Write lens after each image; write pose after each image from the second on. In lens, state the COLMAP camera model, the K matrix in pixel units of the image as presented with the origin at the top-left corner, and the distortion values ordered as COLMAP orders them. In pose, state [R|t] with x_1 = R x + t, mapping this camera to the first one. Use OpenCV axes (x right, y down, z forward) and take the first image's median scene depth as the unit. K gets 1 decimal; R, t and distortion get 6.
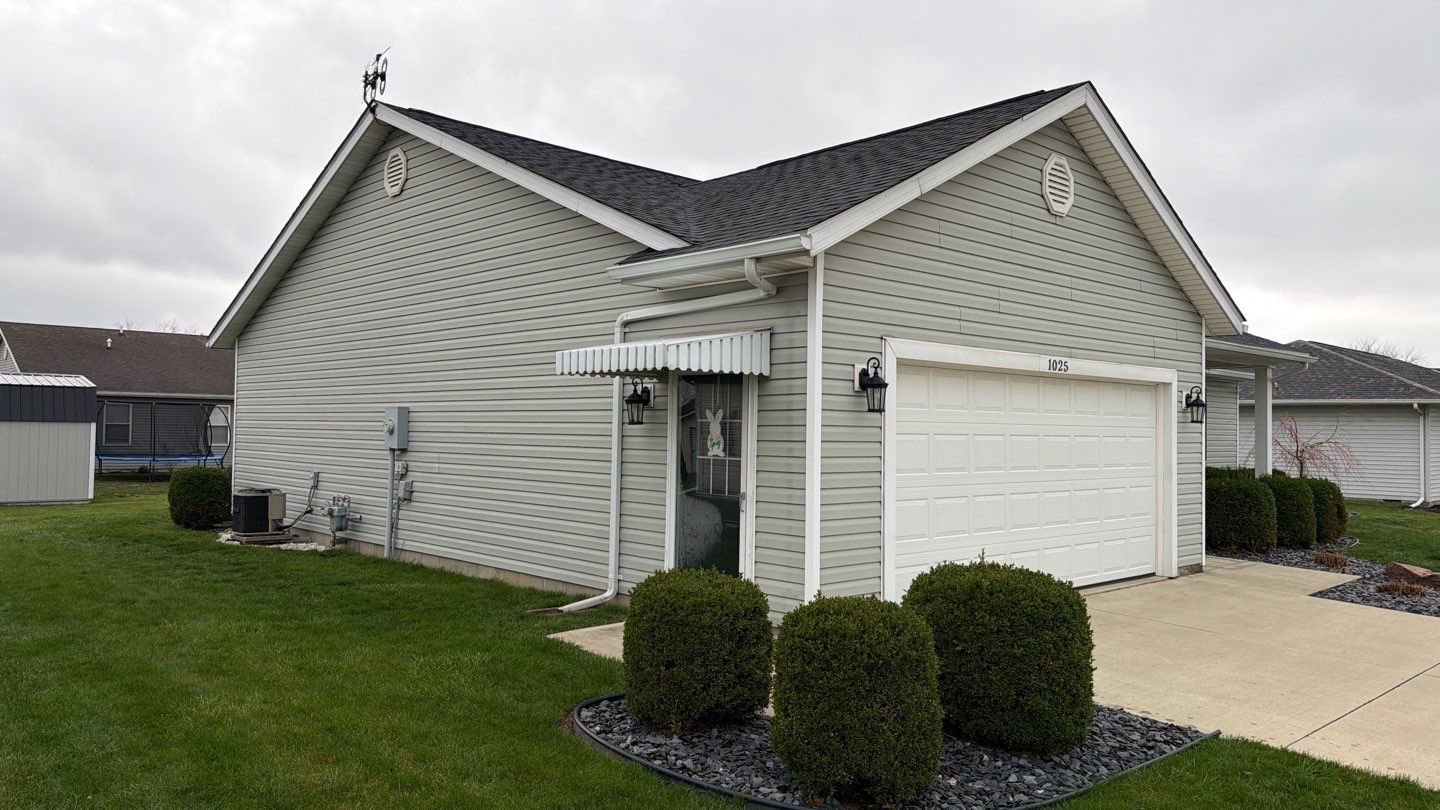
lens RADIAL K [[1034.7, 0, 719.0], [0, 1034.7, 386.6], [0, 0, 1]] dist [0.012978, 0.000094]
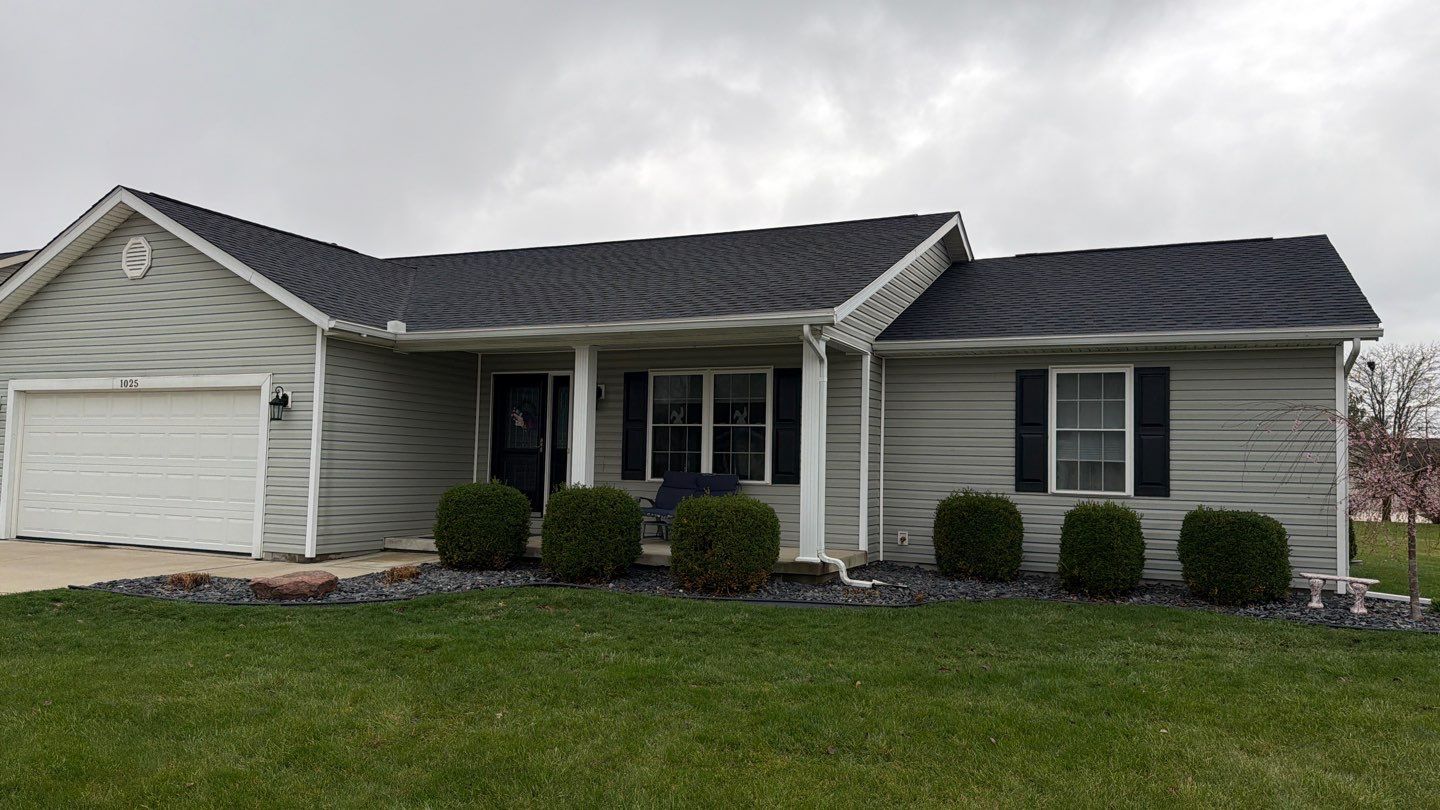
lens RADIAL K [[1010.8, 0, 720.0], [0, 1010.8, 405.0], [0, 0, 1]] dist [0.003743, -0.000249]
pose [[0.392254, -0.071411, -0.917081, 1.905387], [0.015554, 0.997354, -0.071009, 0.119912], [0.919725, 0.013590, 0.392327, 1.193708]]
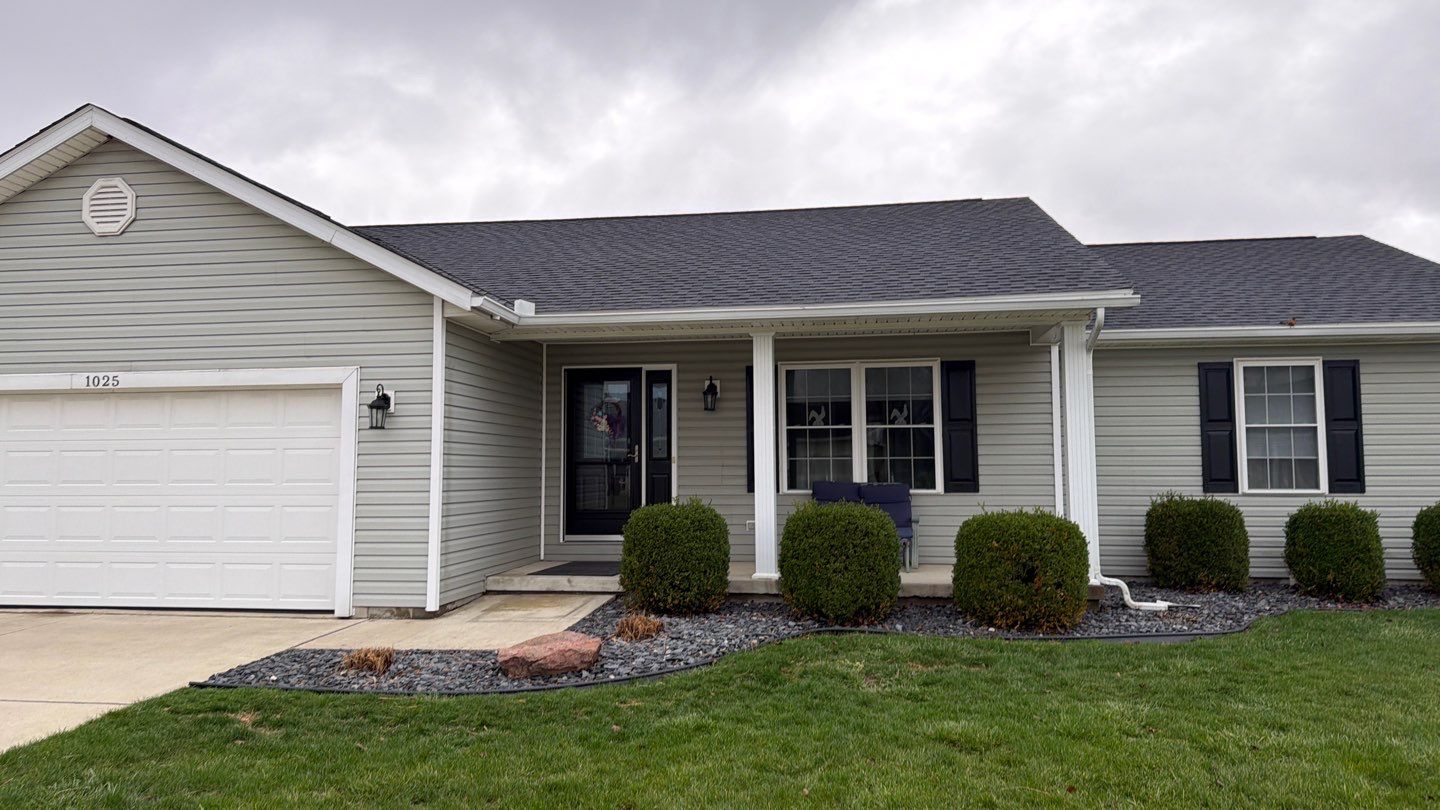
lens RADIAL K [[1034.7, 0, 719.0], [0, 1034.7, 386.6], [0, 0, 1]] dist [0.012978, 0.000094]
pose [[0.625314, -0.088523, -0.775336, 1.486828], [0.043709, 0.995959, -0.078460, 0.091073], [0.779148, 0.015173, 0.626657, 0.827237]]
